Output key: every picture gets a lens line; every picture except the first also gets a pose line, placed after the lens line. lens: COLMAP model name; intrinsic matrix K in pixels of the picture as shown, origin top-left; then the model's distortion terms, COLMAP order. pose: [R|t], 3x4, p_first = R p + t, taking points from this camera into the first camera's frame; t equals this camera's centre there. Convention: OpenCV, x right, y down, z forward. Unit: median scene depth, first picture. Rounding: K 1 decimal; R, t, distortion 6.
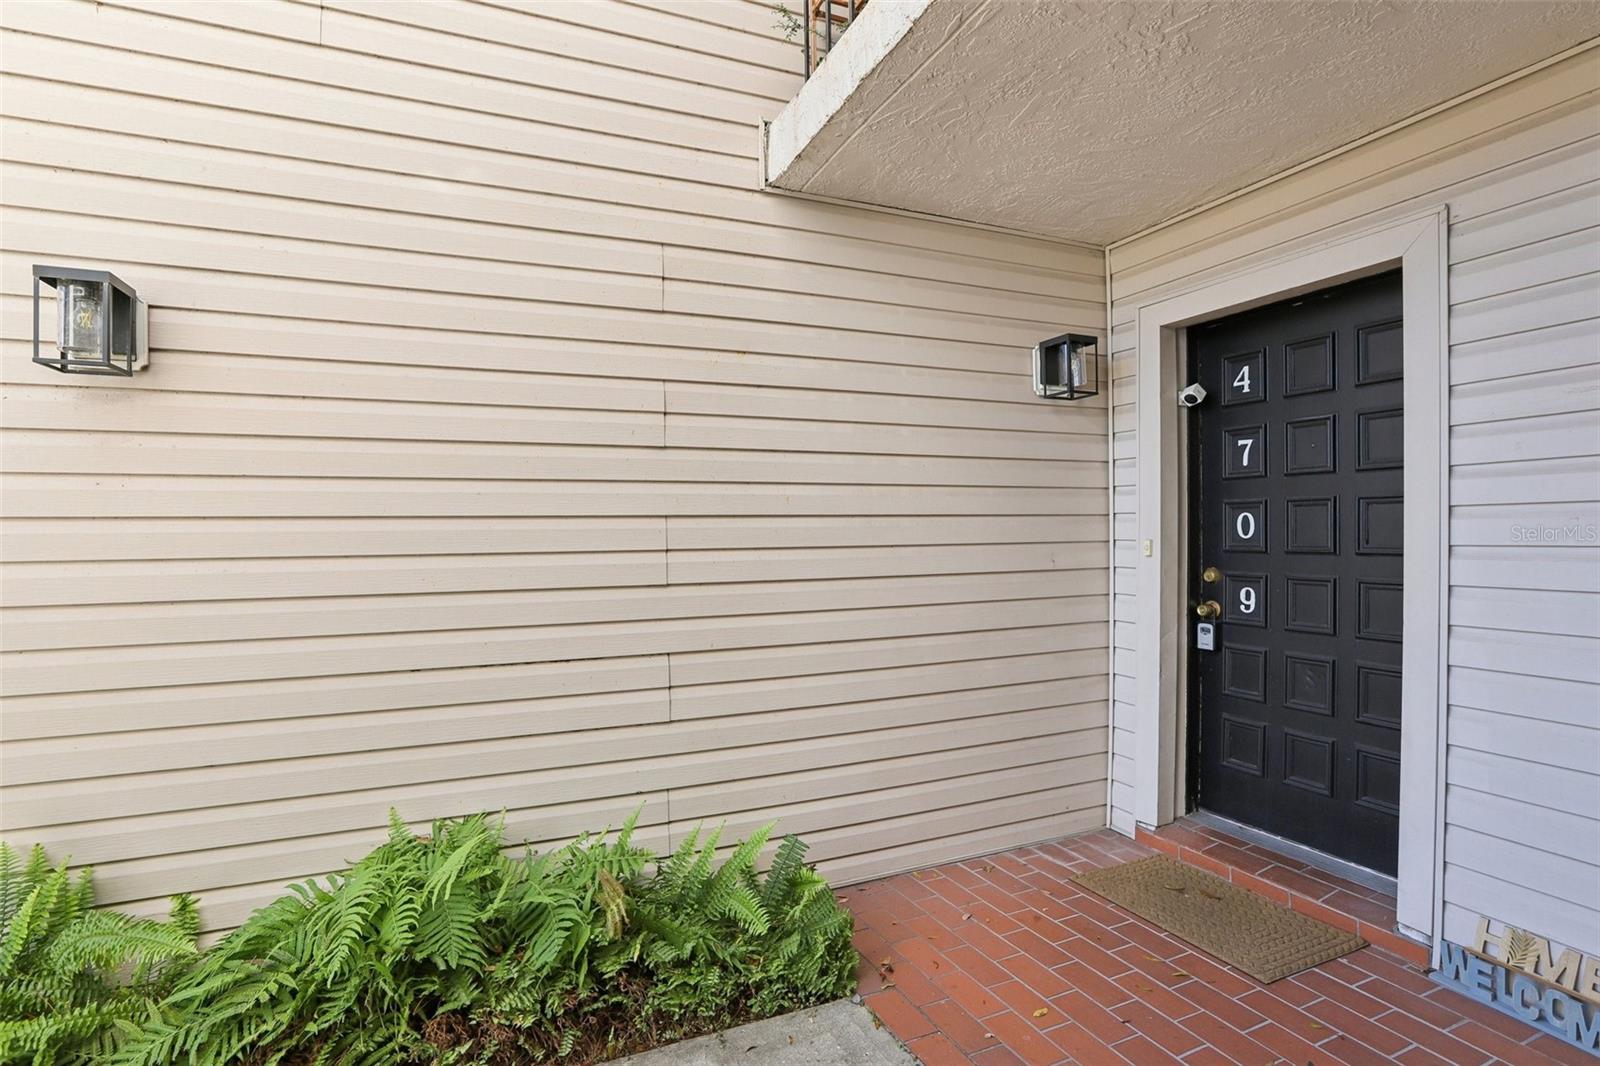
lens RADIAL K [[773.5, 0, 769.4], [0, 773.5, 535.5], [0, 0, 1]] dist [0.000671, 0.000293]
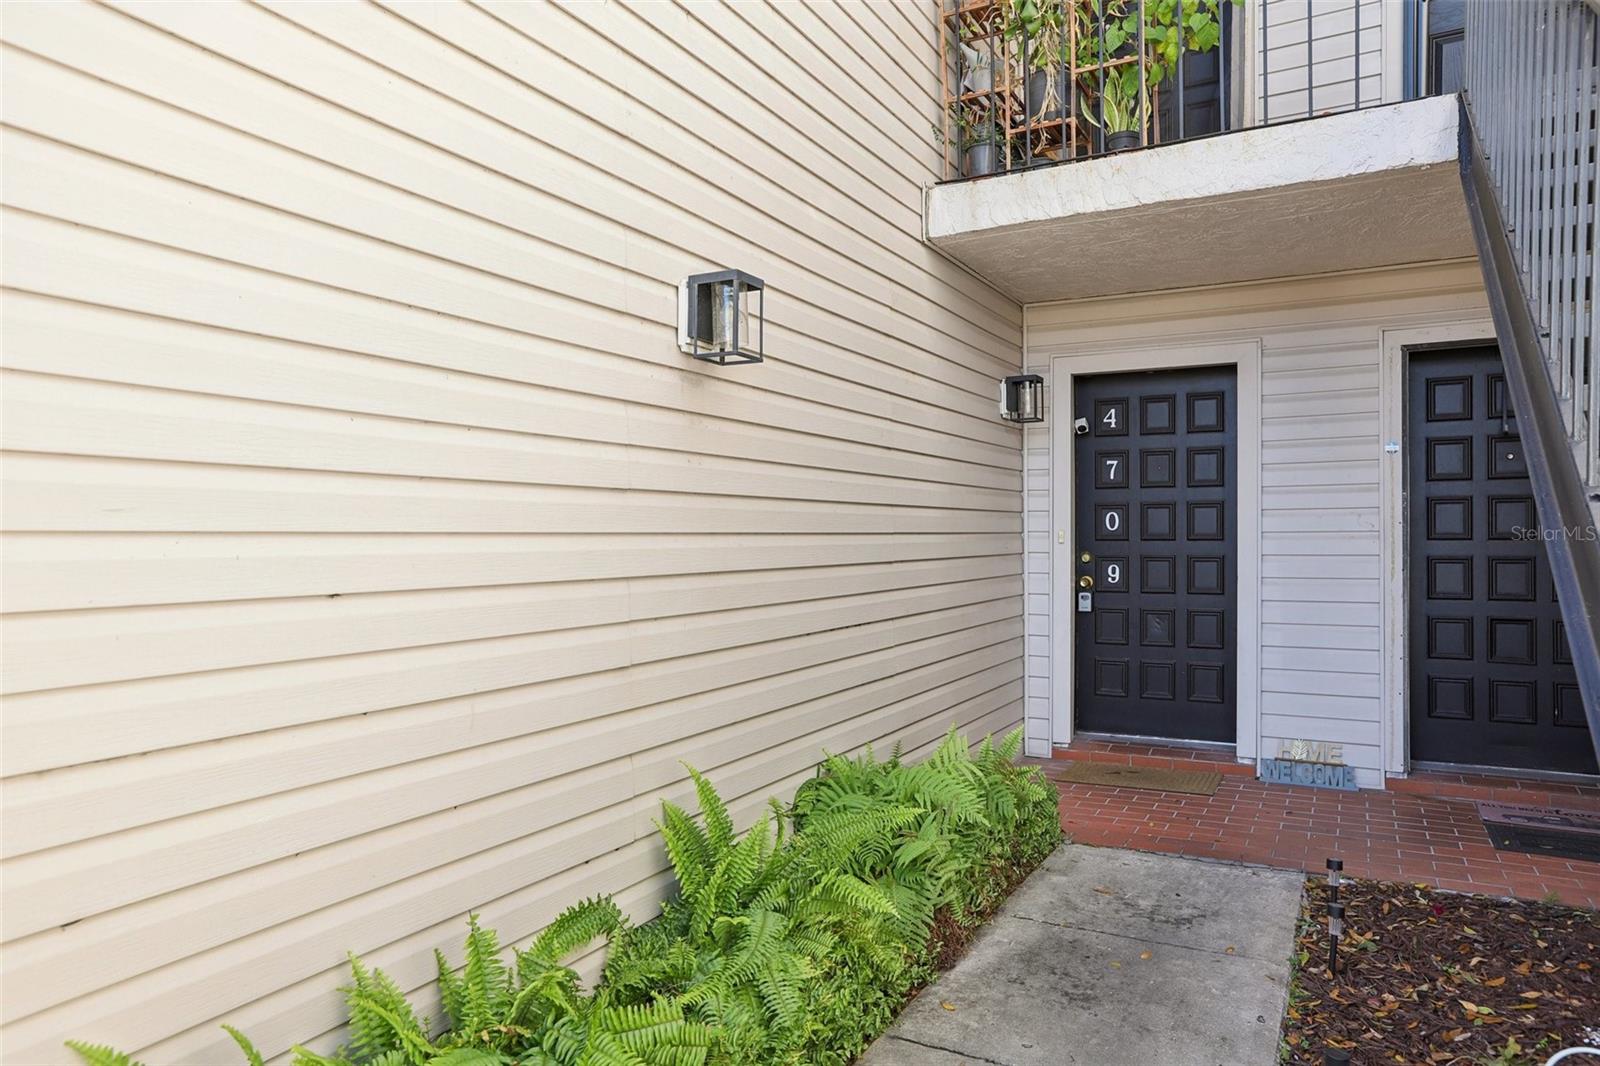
lens RADIAL K [[1068.4, 0, 800.0], [0, 1068.4, 533.0], [0, 0, 1]] dist [0.004334, 0.003386]
pose [[0.783521, 0.005494, 0.621341, -1.046470], [0.000227, 0.999958, -0.009129, 0.026480], [-0.621365, 0.007294, 0.783487, -0.176579]]
